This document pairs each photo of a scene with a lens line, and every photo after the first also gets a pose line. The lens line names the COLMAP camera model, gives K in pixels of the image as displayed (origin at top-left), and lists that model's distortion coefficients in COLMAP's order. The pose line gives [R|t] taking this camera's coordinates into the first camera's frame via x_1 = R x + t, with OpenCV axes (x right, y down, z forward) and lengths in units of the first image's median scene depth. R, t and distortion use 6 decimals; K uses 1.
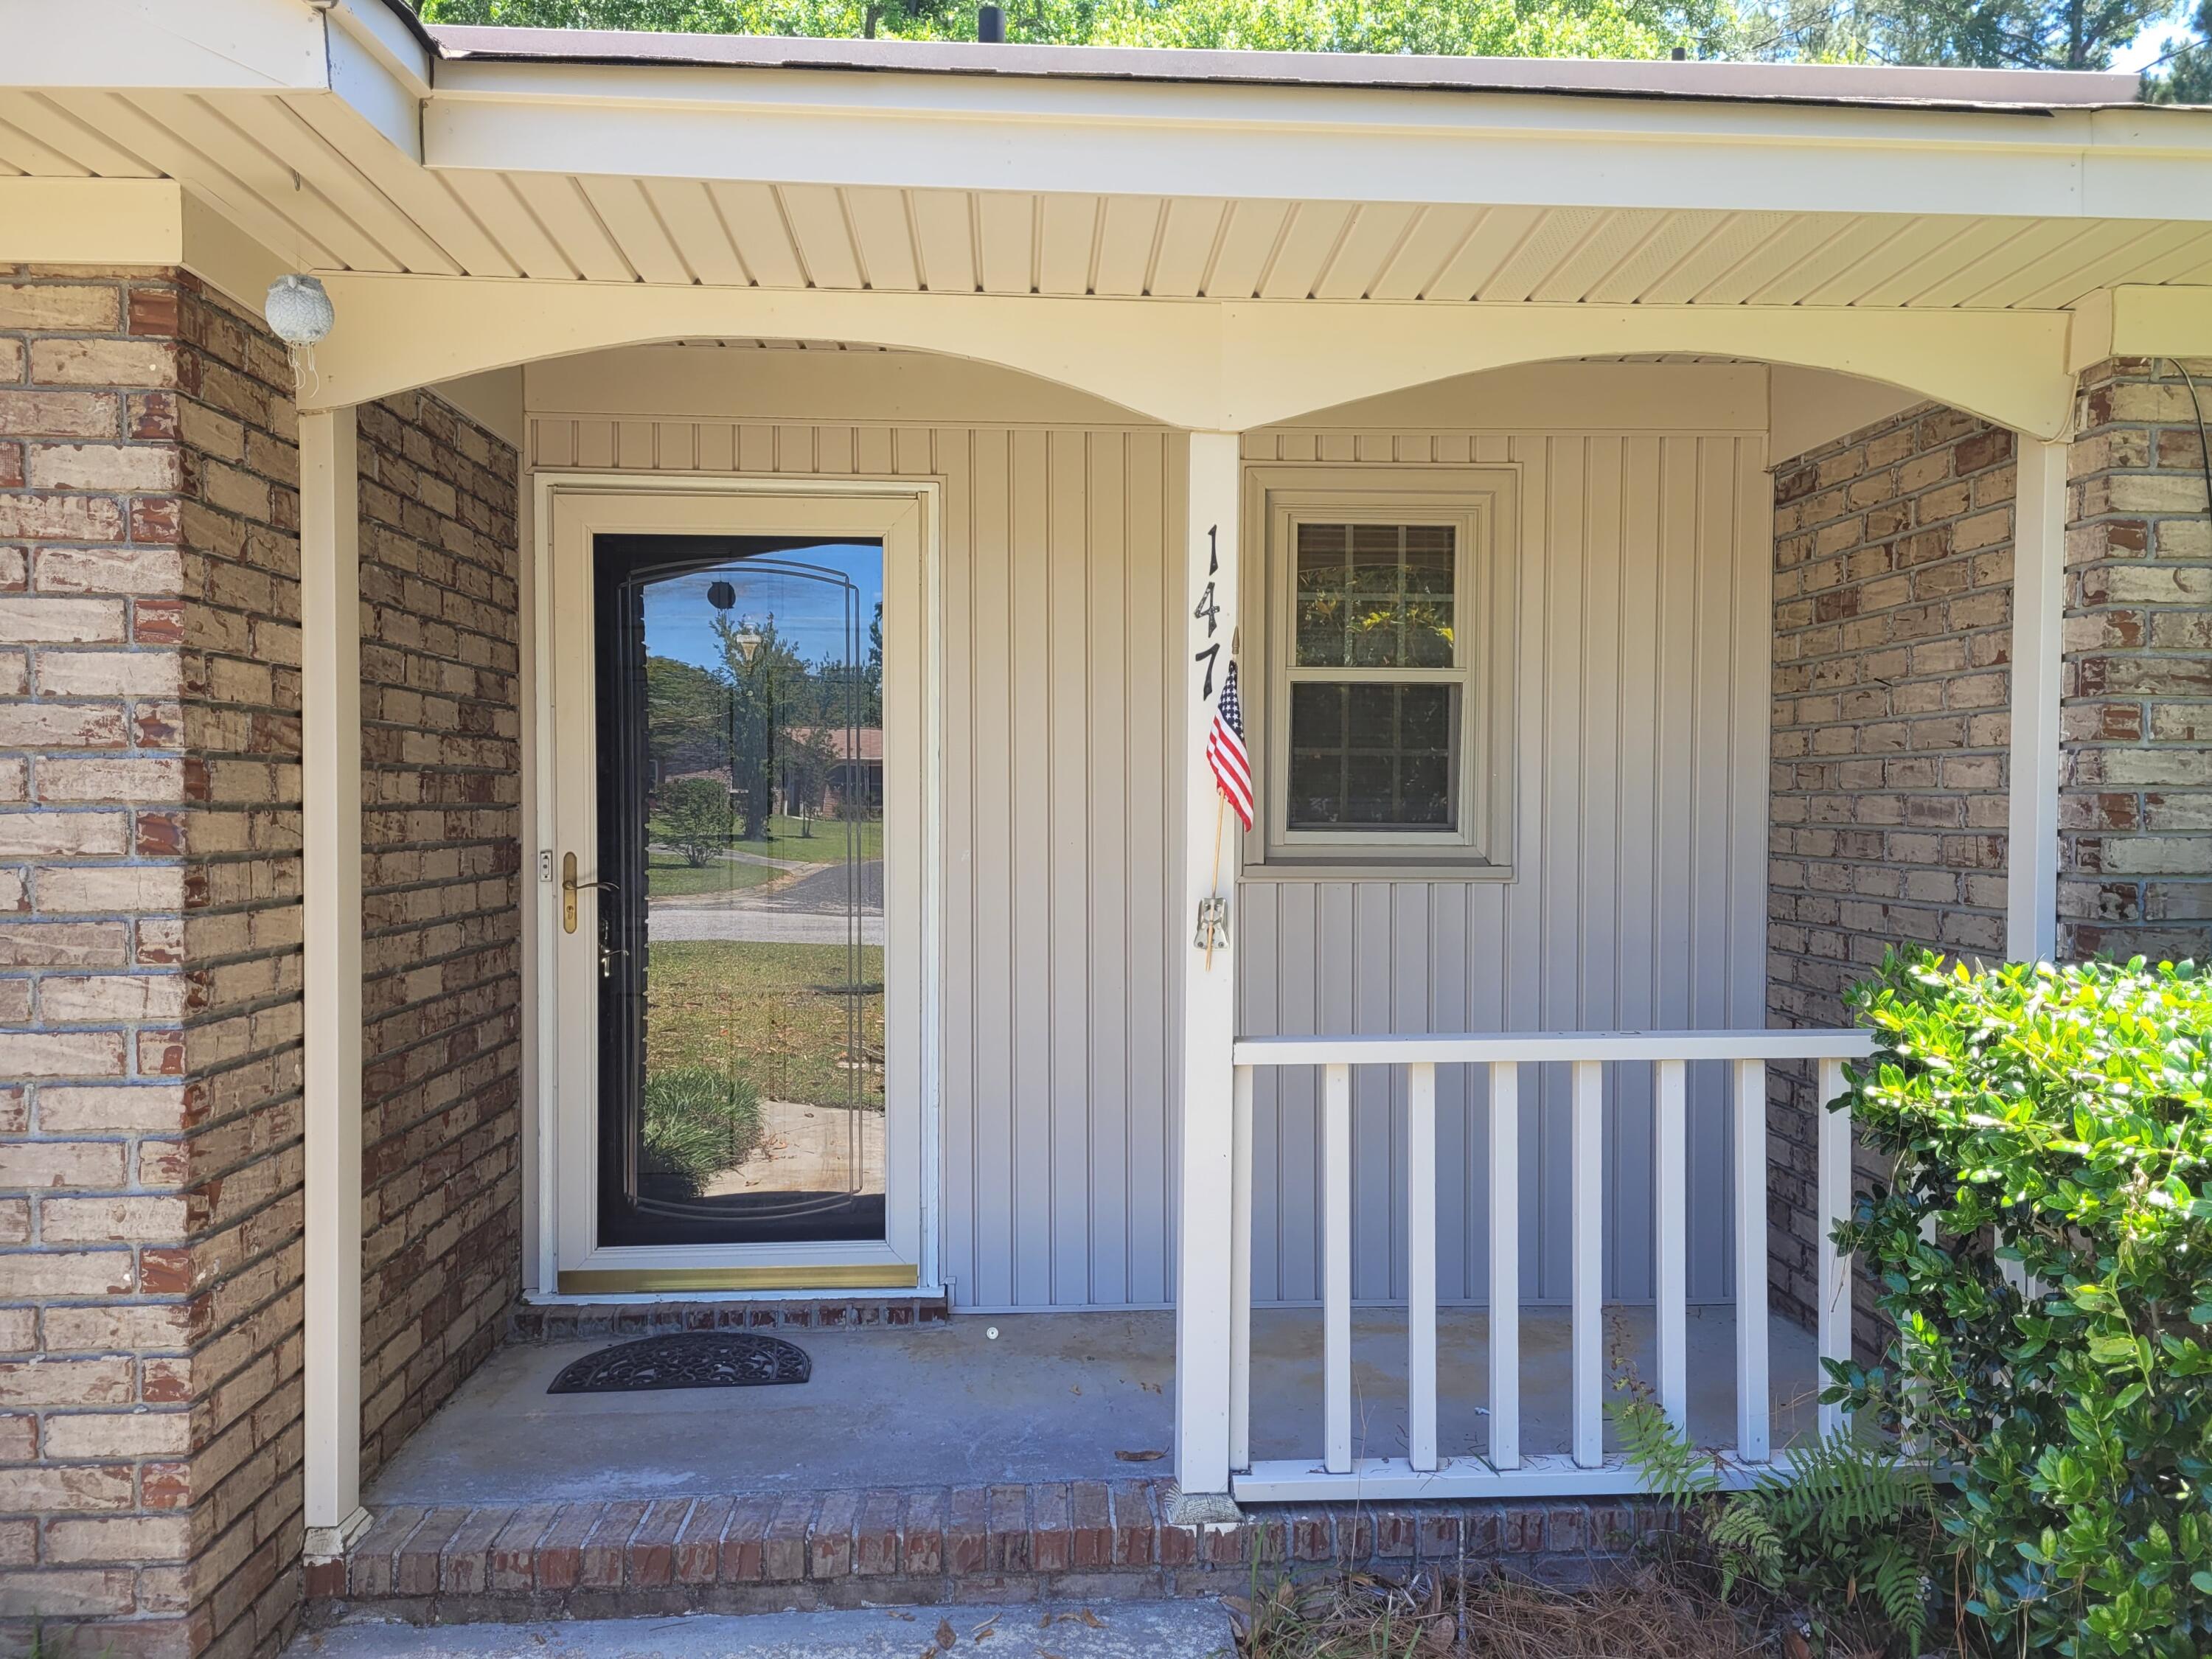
lens RADIAL K [[1677.1, 0, 1105.8], [0, 1677.1, 830.0], [0, 0, 1]] dist [0.060507, -0.055716]
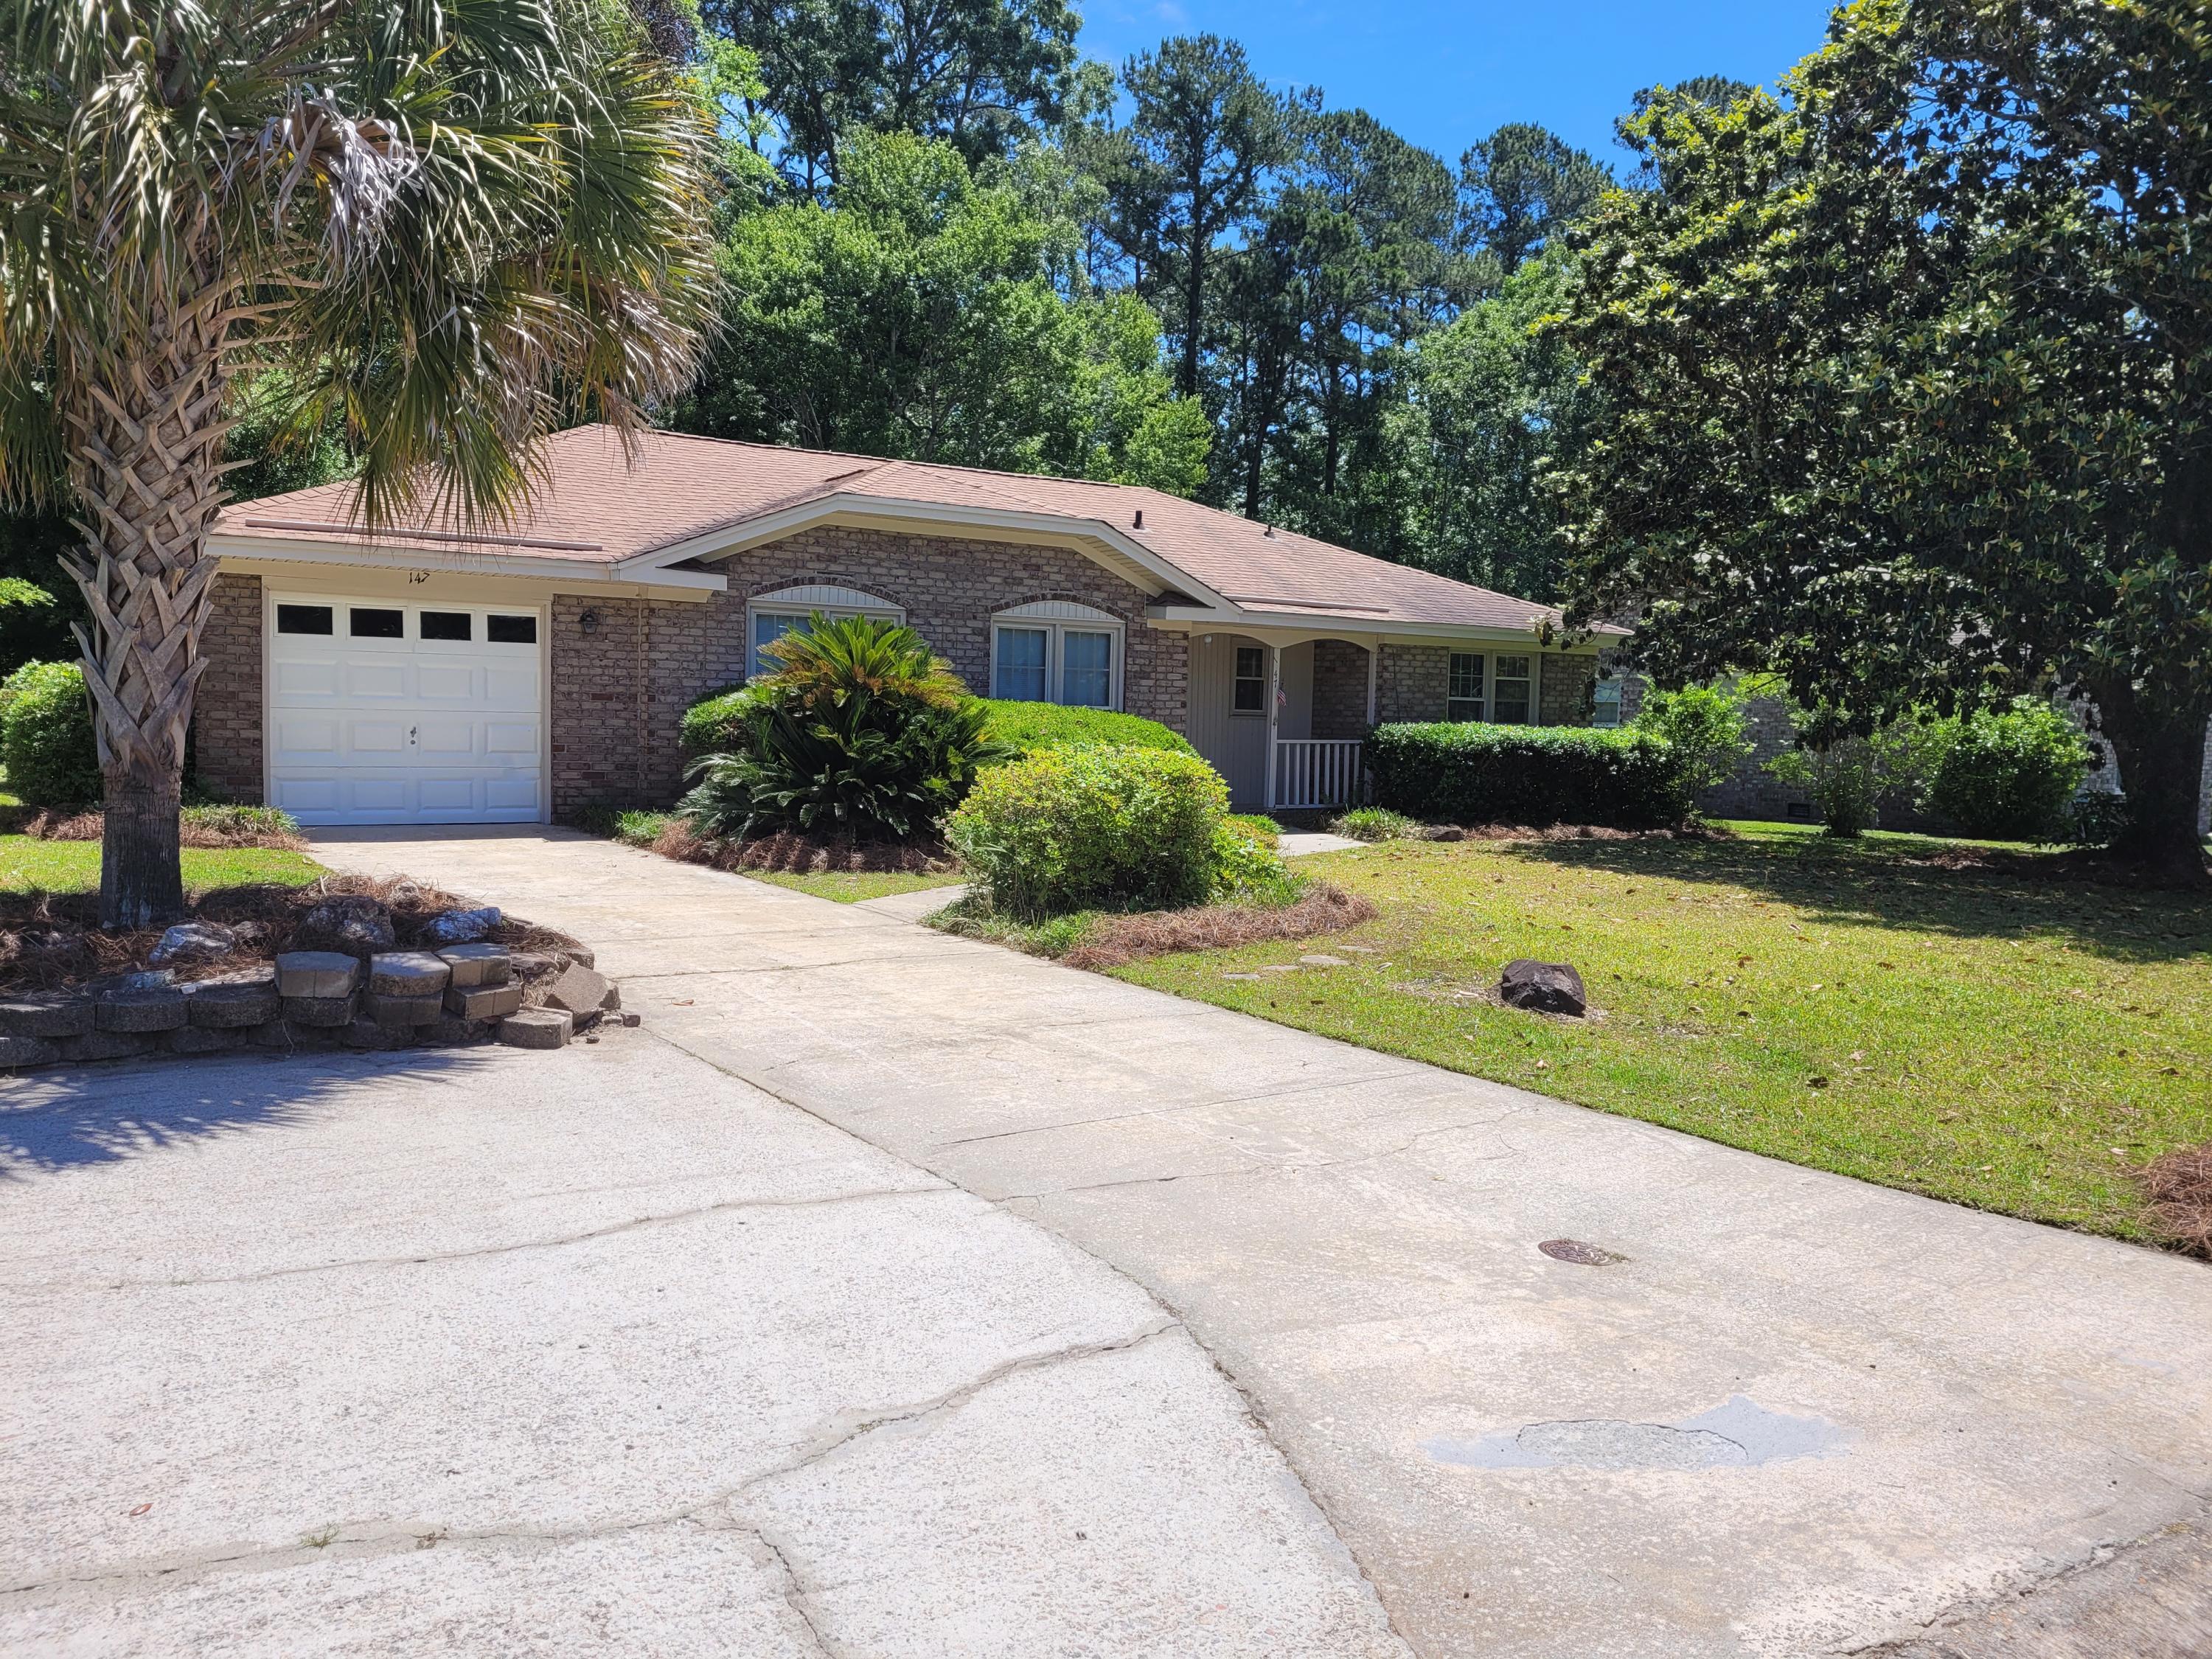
lens RADIAL K [[1677.1, 0, 1107.0], [0, 1677.1, 835.6], [0, 0, 1]] dist [0.060507, -0.055716]
pose [[0.882275, -0.018233, 0.470380, -3.579128], [0.000002, 0.999250, 0.038730, 0.241953], [-0.470734, -0.034170, 0.881613, -4.467880]]
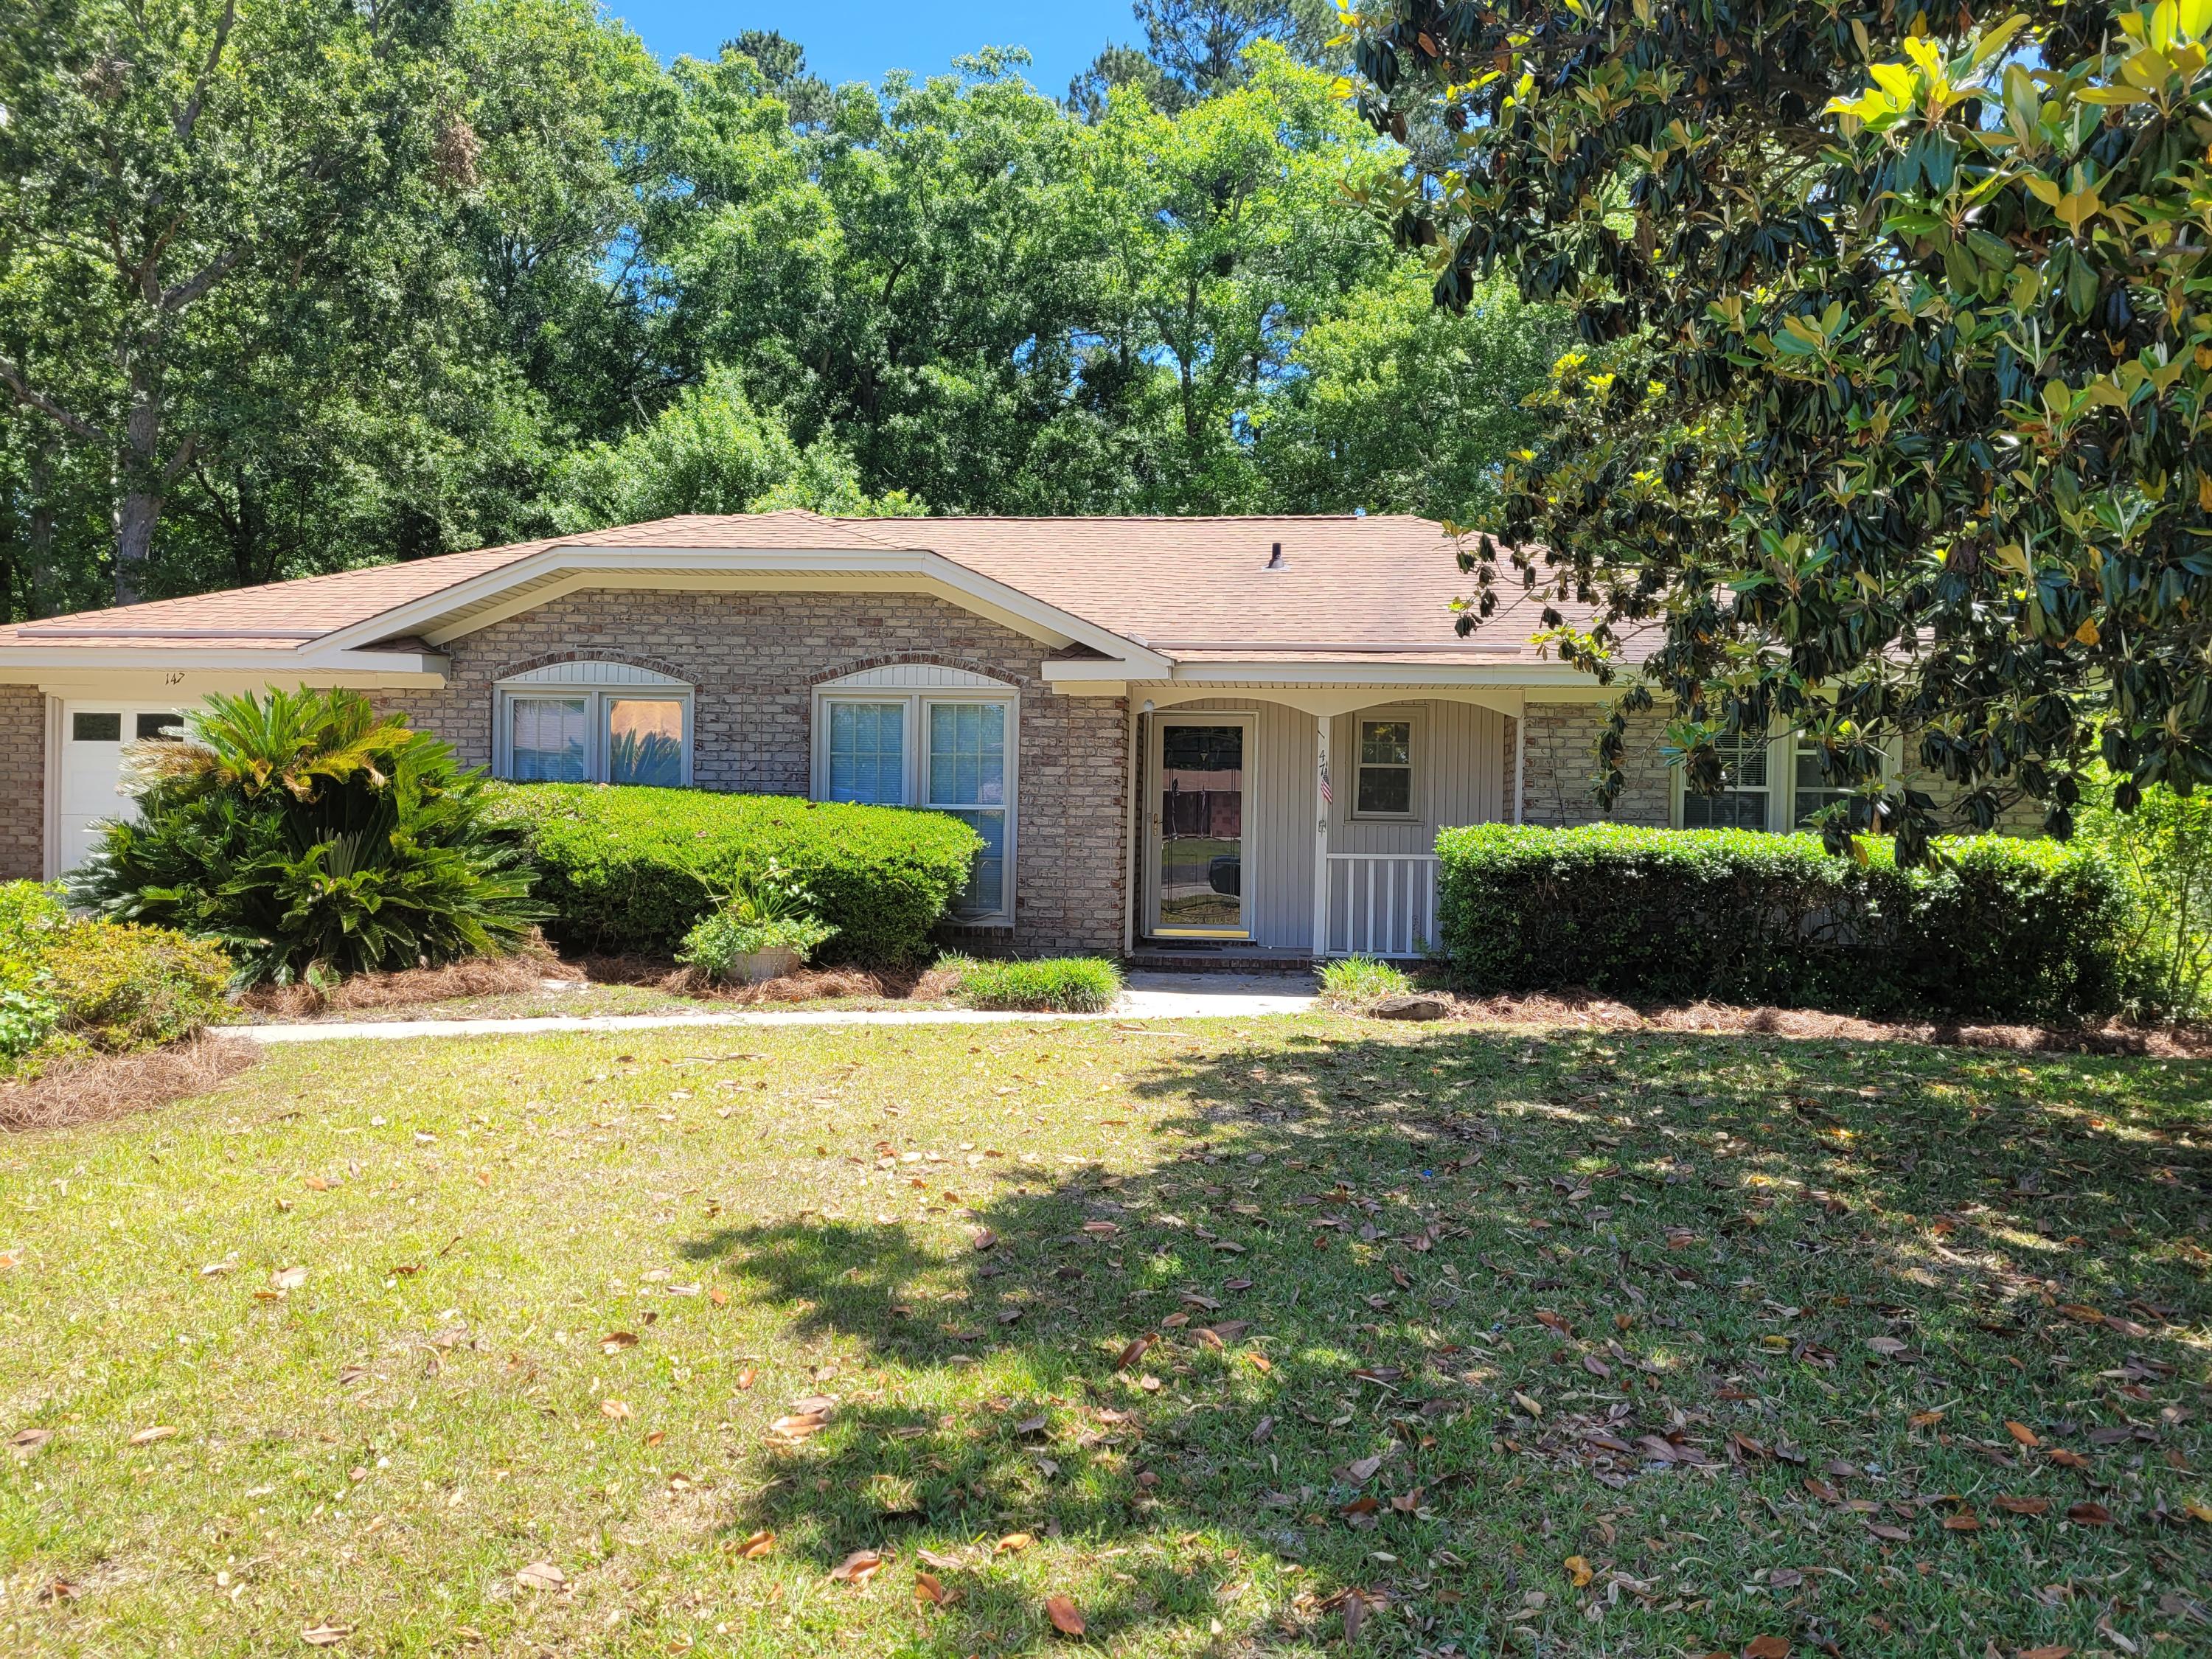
lens RADIAL K [[1677.1, 0, 1109.1], [0, 1677.1, 821.1], [0, 0, 1]] dist [0.060507, -0.055716]
pose [[0.988087, 0.010425, -0.153543, 0.184594], [-0.015278, 0.999419, -0.030457, 0.183454], [0.153136, 0.032440, 0.987673, -3.424710]]
